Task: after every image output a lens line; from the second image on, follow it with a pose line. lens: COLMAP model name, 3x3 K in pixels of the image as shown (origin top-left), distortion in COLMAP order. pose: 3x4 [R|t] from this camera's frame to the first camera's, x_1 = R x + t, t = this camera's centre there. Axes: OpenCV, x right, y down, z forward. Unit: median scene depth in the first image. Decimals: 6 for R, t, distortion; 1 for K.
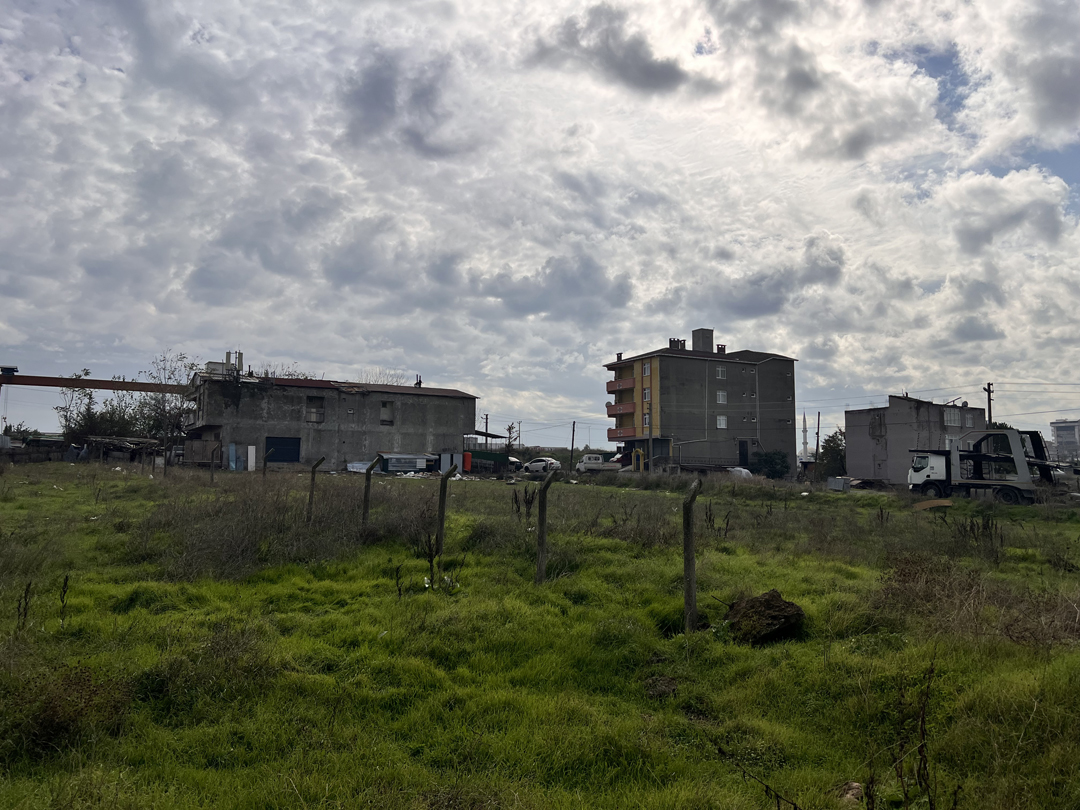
lens RADIAL K [[846.1, 0, 521.8], [0, 846.1, 413.4], [0, 0, 1]] dist [0.068426, -0.077000]
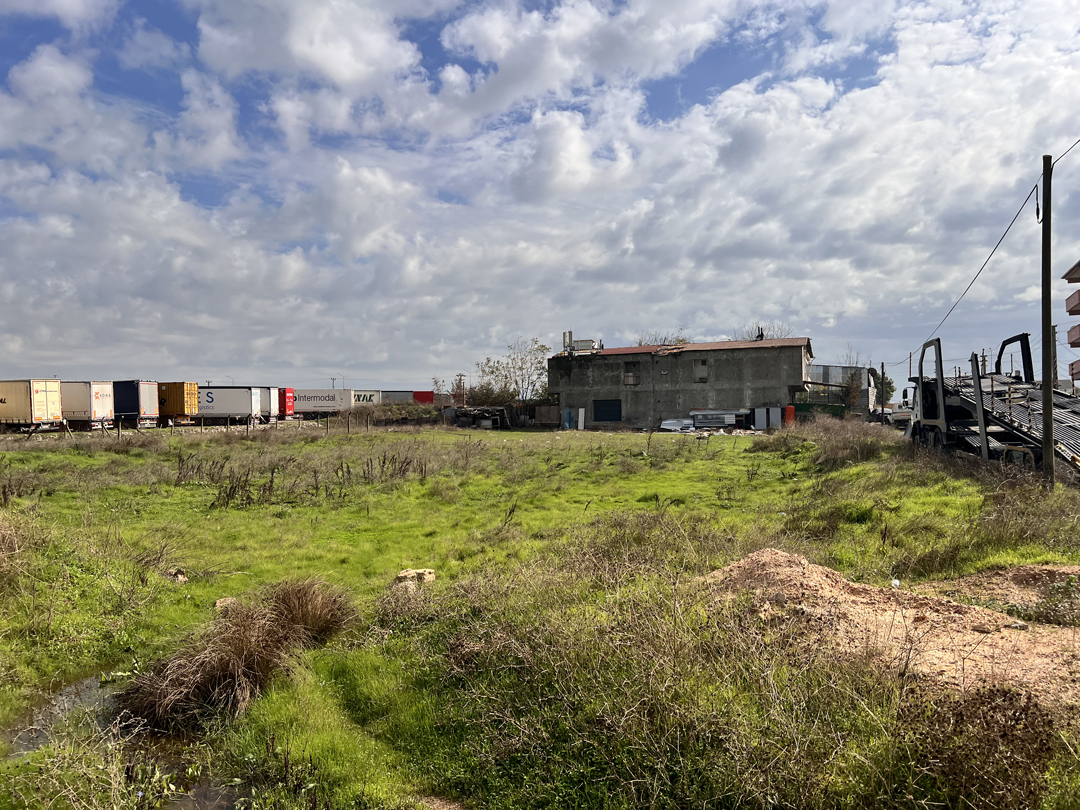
lens RADIAL K [[878.5, 0, 544.0], [0, 878.5, 394.5], [0, 0, 1]] dist [0.118320, -0.168018]
pose [[0.589112, -0.051666, -0.806398, 0.536916], [0.072787, 0.997290, -0.010722, 0.023450], [0.804766, -0.052379, 0.591276, 0.192676]]
